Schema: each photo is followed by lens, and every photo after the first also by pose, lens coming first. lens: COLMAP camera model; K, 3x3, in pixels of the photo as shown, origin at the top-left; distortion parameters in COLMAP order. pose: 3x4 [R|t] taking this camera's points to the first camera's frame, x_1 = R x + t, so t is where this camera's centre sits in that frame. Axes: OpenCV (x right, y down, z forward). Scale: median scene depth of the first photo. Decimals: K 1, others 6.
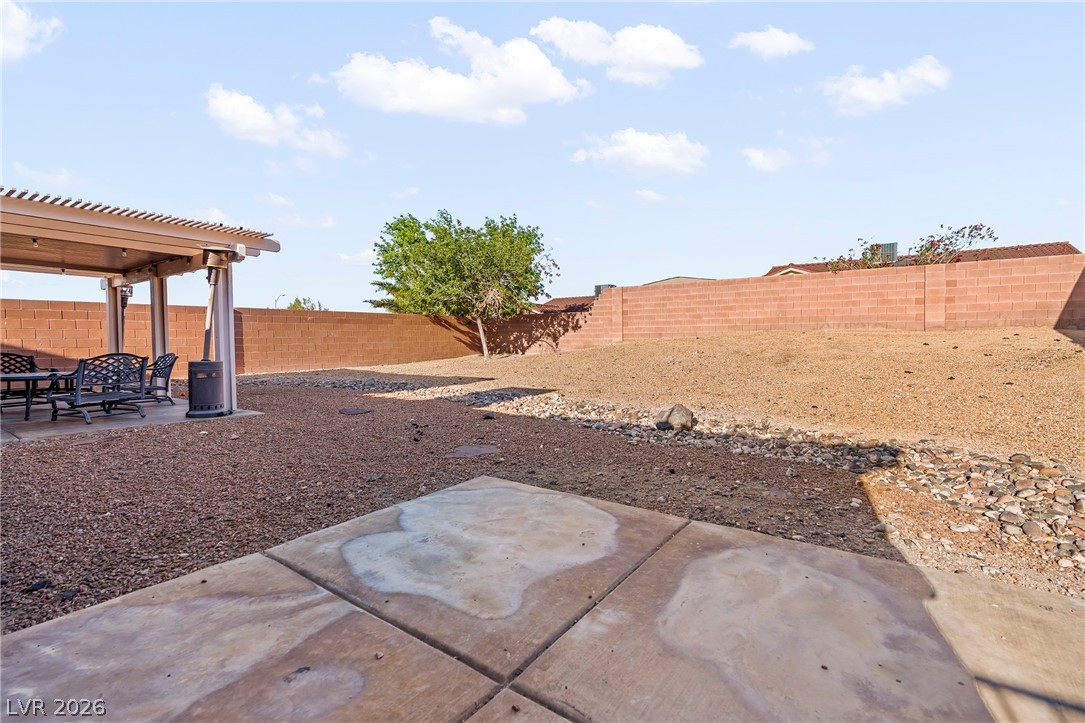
lens RADIAL K [[513.9, 0, 542.5], [0, 513.9, 361.5], [0, 0, 1]] dist [-0.002868, 0.000319]
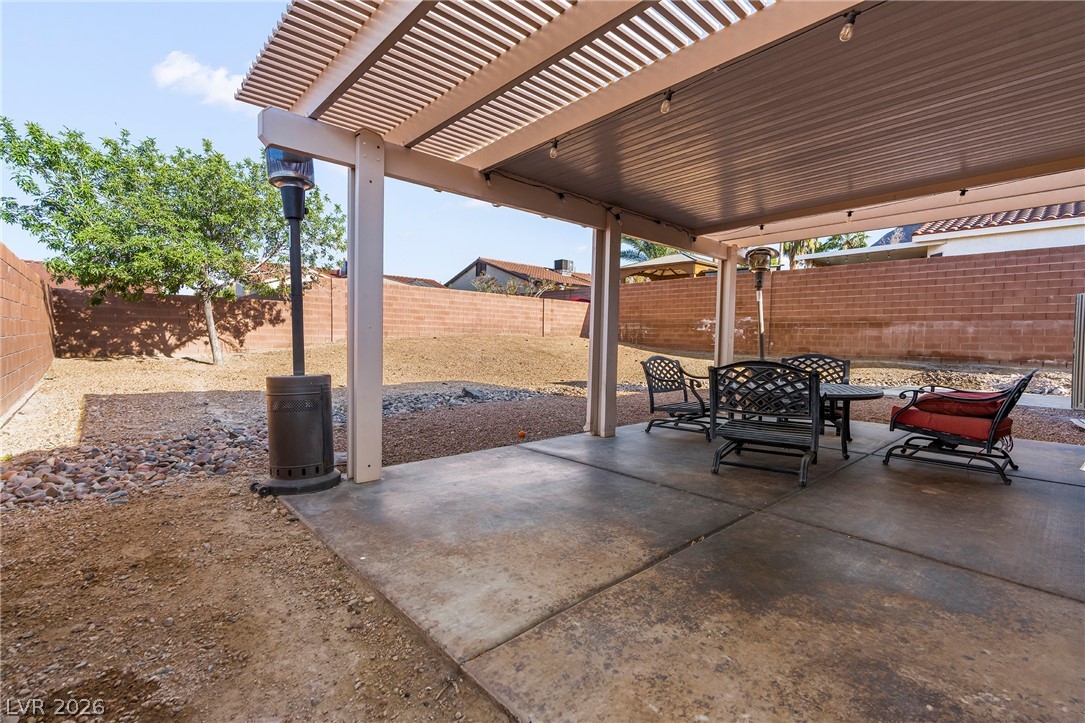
lens RADIAL K [[513.9, 0, 542.5], [0, 513.9, 361.5], [0, 0, 1]] dist [-0.002868, 0.000319]
pose [[0.184885, -0.028545, 0.982346, -0.644243], [0.026730, 0.999354, 0.024009, -0.012085], [-0.982397, 0.021819, 0.185528, 0.469620]]
